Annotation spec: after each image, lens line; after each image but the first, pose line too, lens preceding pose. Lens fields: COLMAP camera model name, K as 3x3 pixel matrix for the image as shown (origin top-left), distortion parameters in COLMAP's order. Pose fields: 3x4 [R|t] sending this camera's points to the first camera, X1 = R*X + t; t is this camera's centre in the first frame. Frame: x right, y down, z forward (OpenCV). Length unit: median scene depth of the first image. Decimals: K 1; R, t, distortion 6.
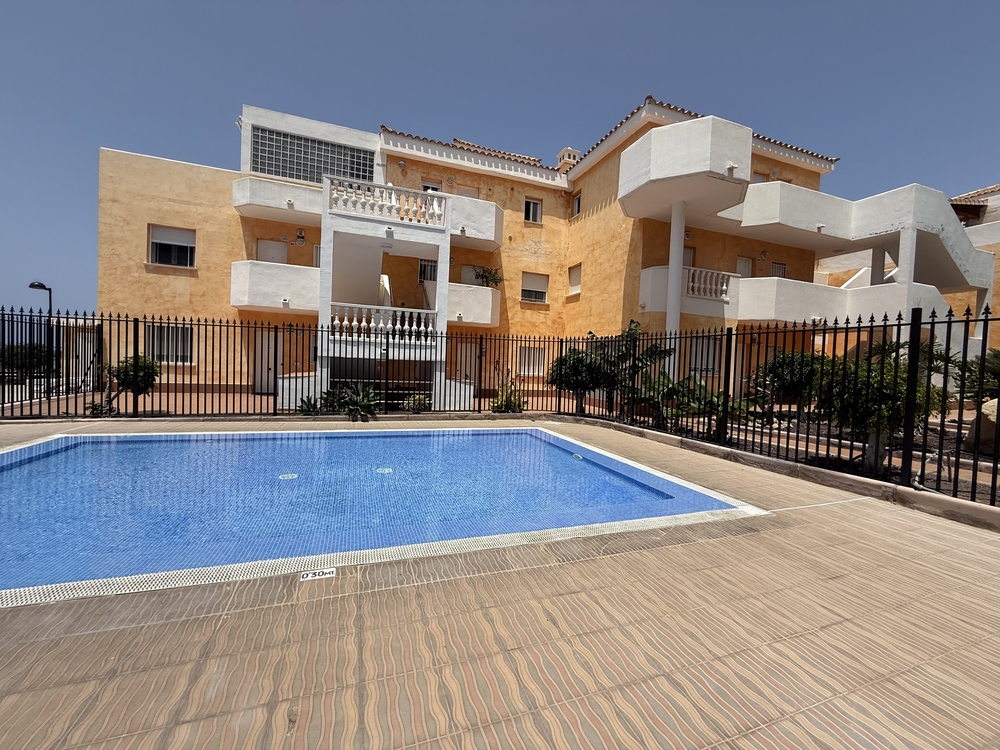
lens RADIAL K [[391.5, 0, 500.0], [0, 391.5, 375.0], [0, 0, 1]] dist [0.000013, -0.000289]
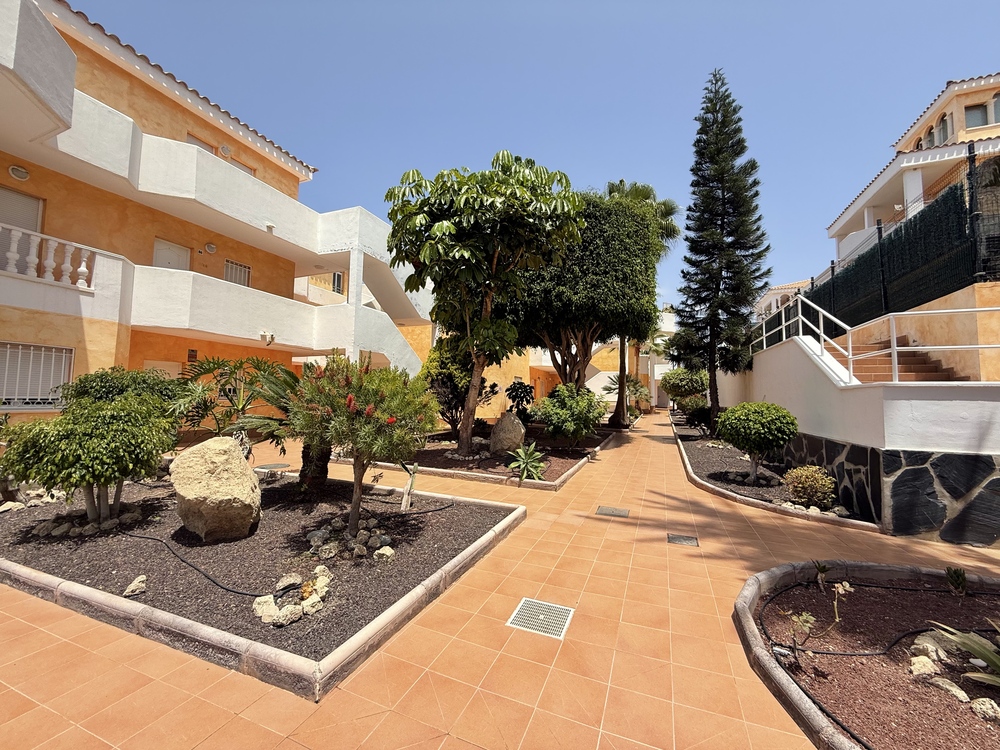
lens RADIAL K [[391.5, 0, 500.0], [0, 391.5, 375.0], [0, 0, 1]] dist [0.000013, -0.000289]
pose [[0.668069, 0.015866, 0.743930, 0.555950], [0.037049, 0.997823, -0.054552, 0.002730], [-0.743176, 0.064006, 0.666027, 0.103649]]
